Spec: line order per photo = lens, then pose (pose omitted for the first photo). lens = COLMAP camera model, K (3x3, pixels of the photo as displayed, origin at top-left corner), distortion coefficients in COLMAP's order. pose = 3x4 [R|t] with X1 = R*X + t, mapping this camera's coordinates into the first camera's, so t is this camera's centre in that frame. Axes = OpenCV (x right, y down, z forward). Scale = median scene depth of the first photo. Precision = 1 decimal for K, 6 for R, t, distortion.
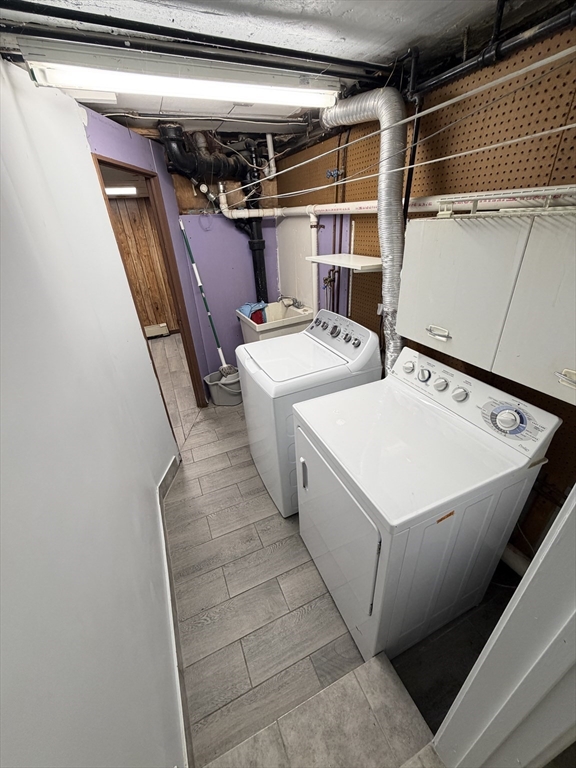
lens RADIAL K [[307.2, 0, 289.8], [0, 307.2, 384.2], [0, 0, 1]] dist [-0.002861, 0.000915]
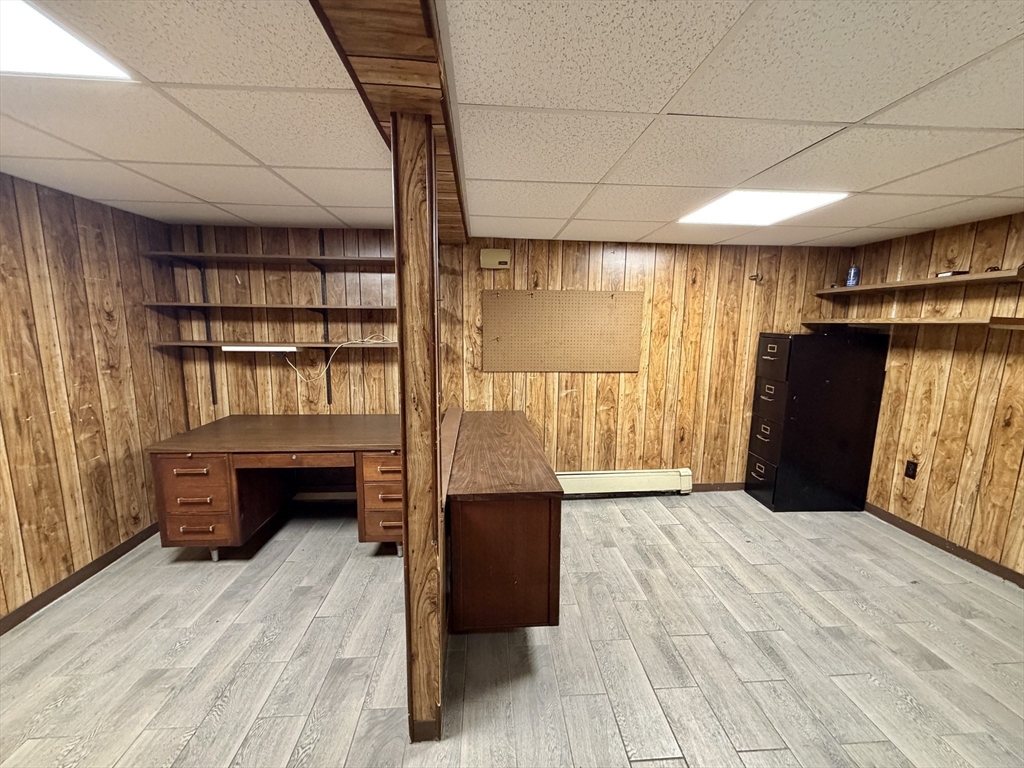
lens RADIAL K [[409.6, 0, 511.3], [0, 409.6, 383.2], [0, 0, 1]] dist [-0.002861, 0.000915]
pose [[0.940120, 0.105016, -0.324263, -0.491738], [-0.207608, 0.930941, -0.300412, -0.070548], [0.270322, 0.349743, 0.896998, 0.286659]]
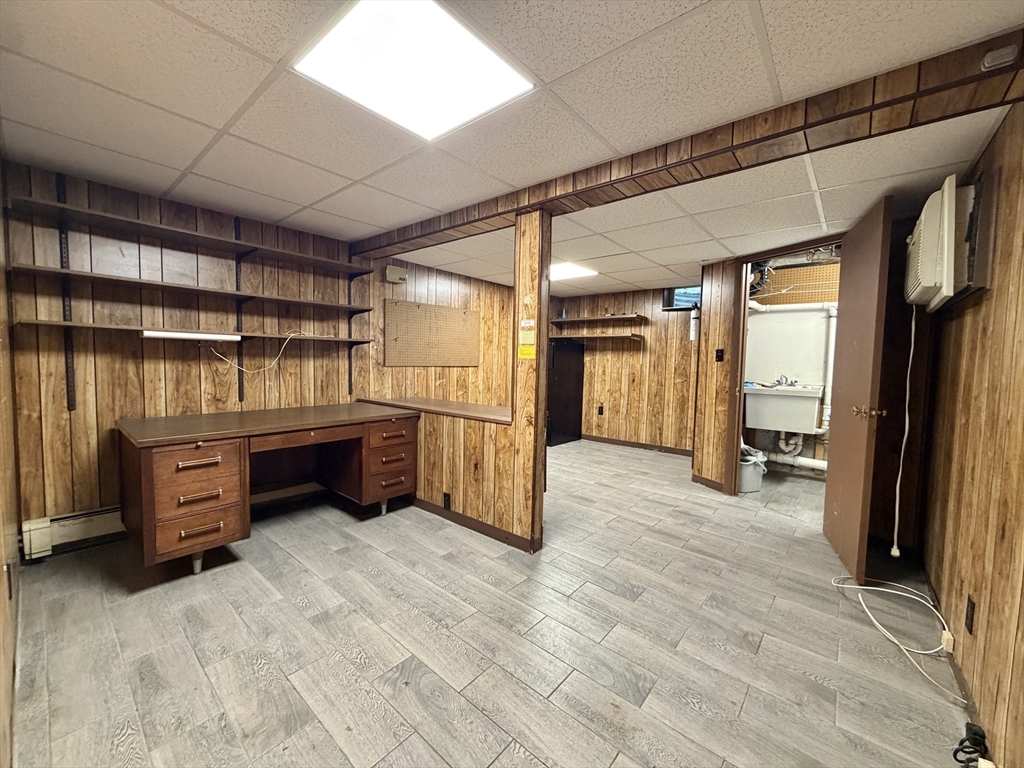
lens RADIAL K [[409.6, 0, 510.5], [0, 409.6, 383.4], [0, 0, 1]] dist [-0.002861, 0.000915]
pose [[0.896572, 0.040468, 0.441044, -0.866726], [0.151091, 0.908133, -0.390470, 0.091151], [-0.416328, 0.416723, 0.808092, 0.142957]]
